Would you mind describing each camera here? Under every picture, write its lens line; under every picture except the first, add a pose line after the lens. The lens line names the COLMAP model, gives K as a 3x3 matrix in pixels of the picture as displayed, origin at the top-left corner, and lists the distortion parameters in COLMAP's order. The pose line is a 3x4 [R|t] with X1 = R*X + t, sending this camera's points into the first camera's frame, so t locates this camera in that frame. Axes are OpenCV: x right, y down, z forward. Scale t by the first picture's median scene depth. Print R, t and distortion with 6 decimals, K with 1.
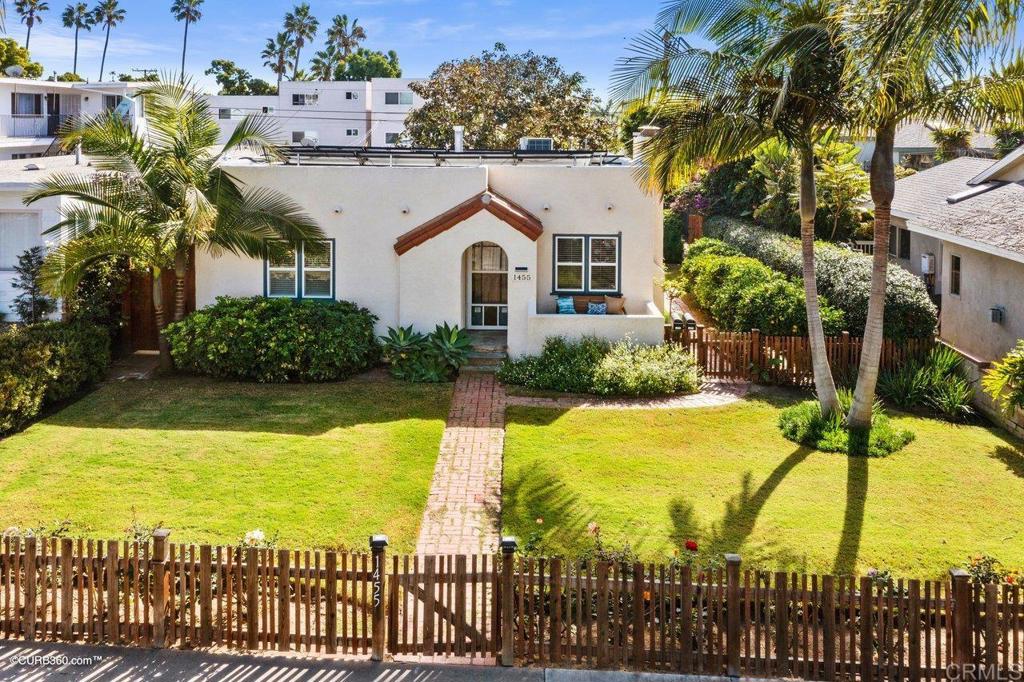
lens RADIAL K [[827.0, 0, 527.1], [0, 827.0, 340.2], [0, 0, 1]] dist [-0.026456, 0.001705]
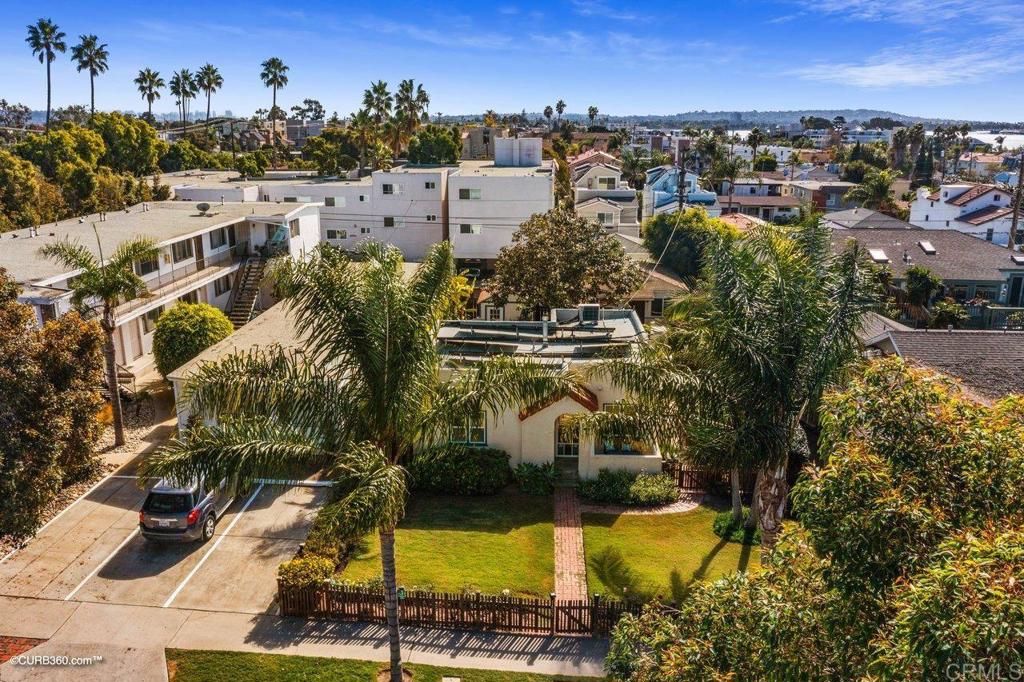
lens RADIAL K [[882.3, 0, 544.2], [0, 882.3, 342.3], [0, 0, 1]] dist [-0.028758, 0.004667]
pose [[0.999889, 0.014670, -0.002513, -0.116167], [-0.014511, 0.998401, 0.054631, -0.451472], [0.003310, -0.054588, 0.998503, -1.137878]]
